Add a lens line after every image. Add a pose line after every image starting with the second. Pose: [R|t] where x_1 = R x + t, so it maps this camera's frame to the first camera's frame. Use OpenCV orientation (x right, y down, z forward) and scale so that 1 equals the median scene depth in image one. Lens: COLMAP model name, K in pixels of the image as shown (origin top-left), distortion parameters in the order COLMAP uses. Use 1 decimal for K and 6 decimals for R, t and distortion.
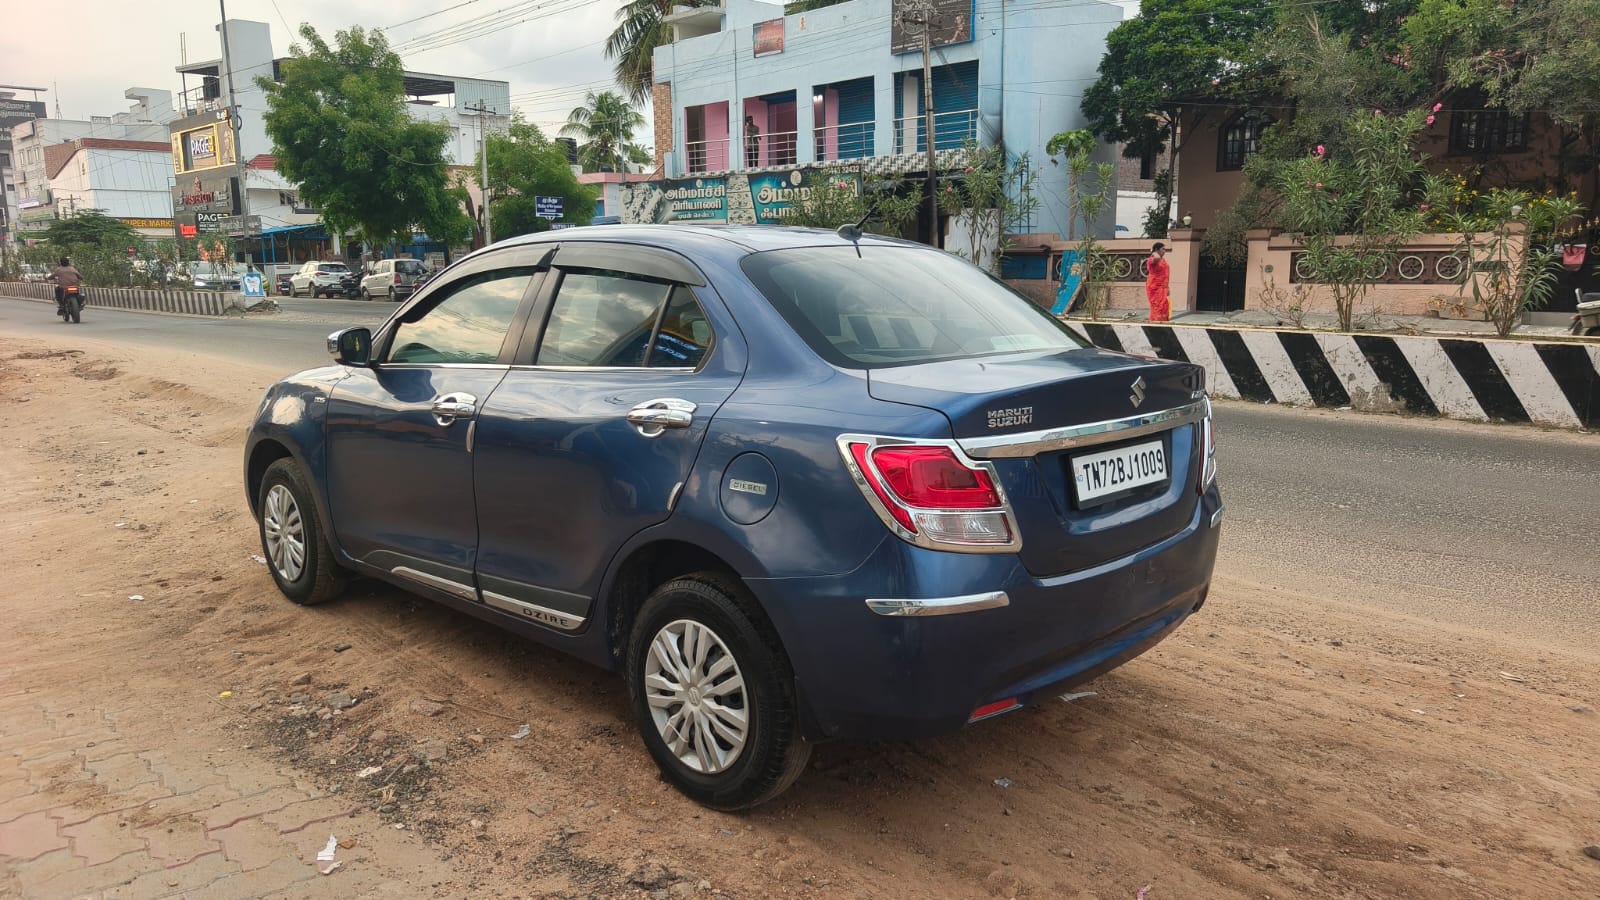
lens RADIAL K [[1106.0, 0, 793.7], [0, 1106.0, 457.2], [0, 0, 1]] dist [0.007196, -0.008811]
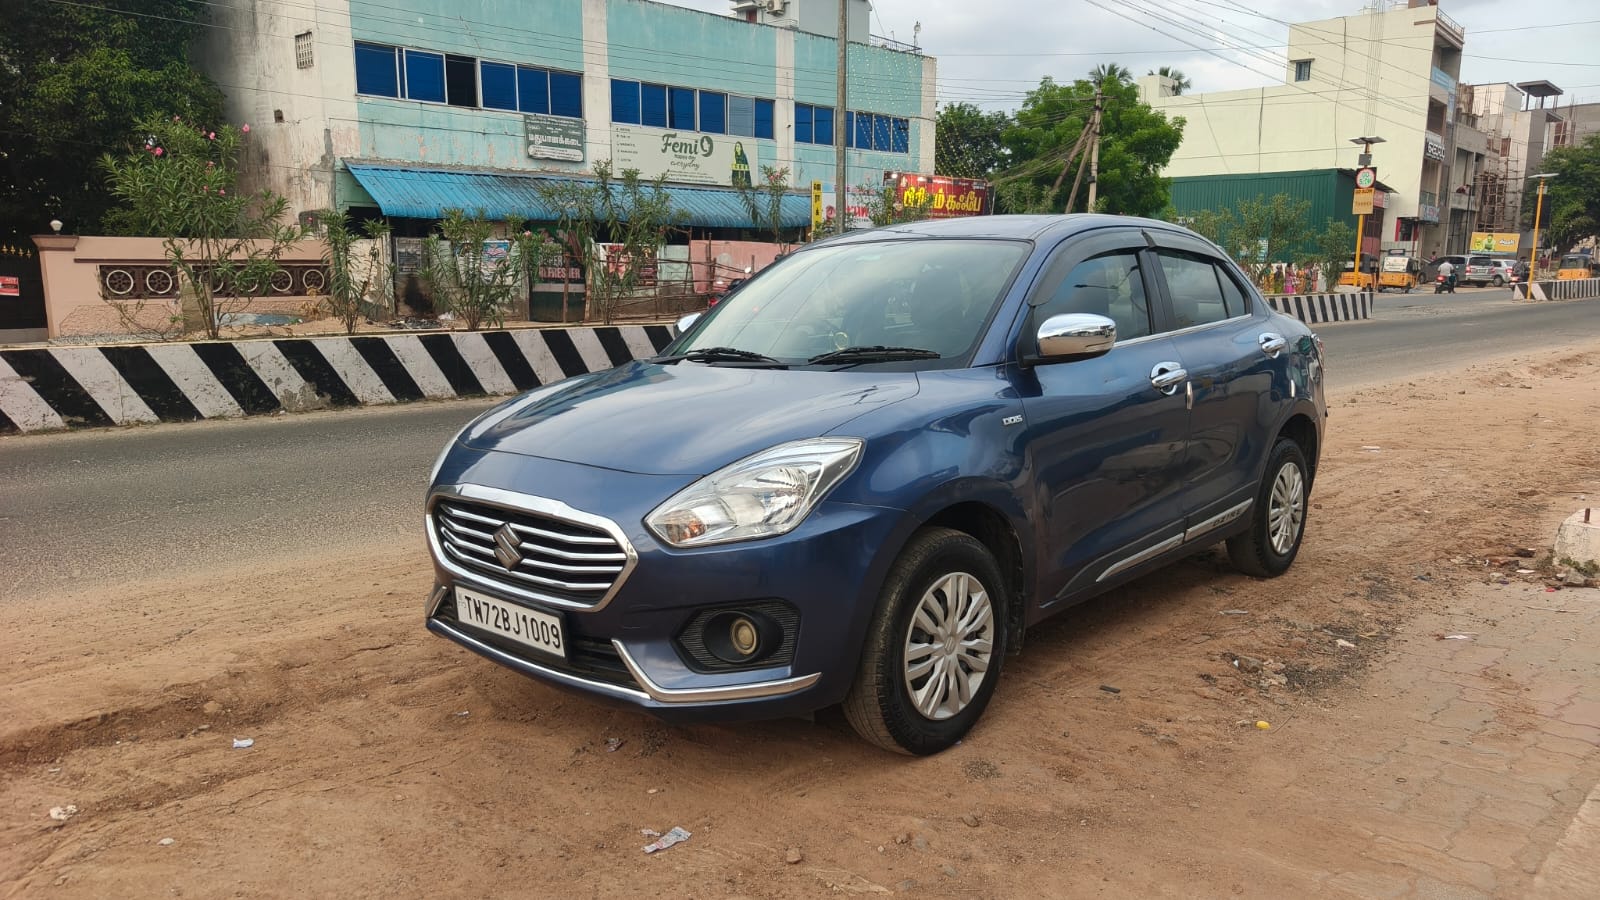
lens RADIAL K [[1106.0, 0, 809.1], [0, 1106.0, 471.8], [0, 0, 1]] dist [0.007196, -0.008811]
pose [[-0.012419, -0.168320, 0.985654, -1.068282], [0.177710, 0.969666, 0.167828, -0.152991], [-0.984005, 0.177245, 0.017870, 1.037895]]
